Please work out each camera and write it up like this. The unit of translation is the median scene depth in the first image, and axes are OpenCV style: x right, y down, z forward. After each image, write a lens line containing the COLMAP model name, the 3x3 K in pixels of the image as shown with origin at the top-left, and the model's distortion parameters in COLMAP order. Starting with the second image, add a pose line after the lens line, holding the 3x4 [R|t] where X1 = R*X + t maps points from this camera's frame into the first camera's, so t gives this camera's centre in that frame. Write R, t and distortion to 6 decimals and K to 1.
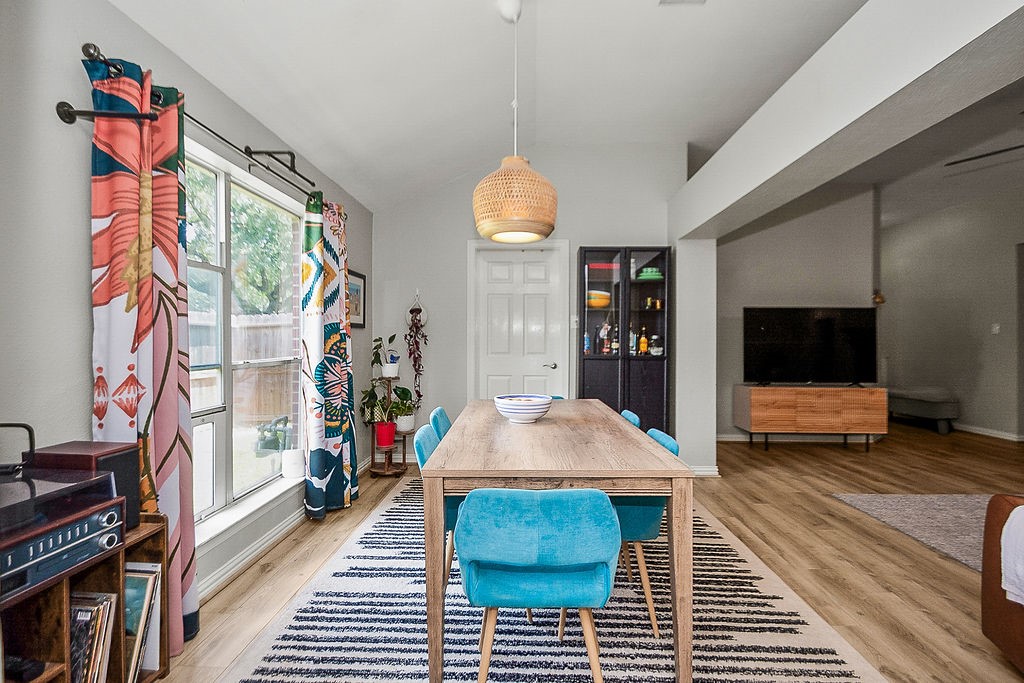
lens RADIAL K [[481.2, 0, 501.4], [0, 481.2, 341.6], [0, 0, 1]] dist [0.016639, -0.006687]
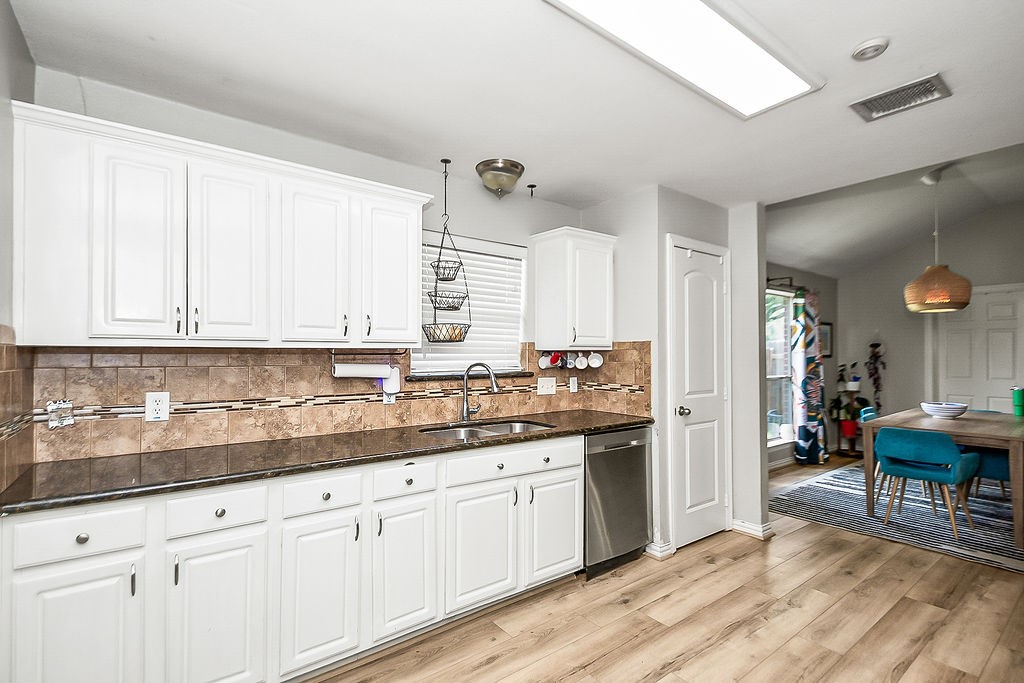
lens RADIAL K [[481.2, 0, 486.5], [0, 481.2, 354.2], [0, 0, 1]] dist [0.016639, -0.006687]
pose [[0.626722, -0.005780, -0.779221, 0.282177], [-0.001184, 0.999964, -0.008369, -0.031754], [0.779242, 0.006168, 0.626693, -1.017043]]
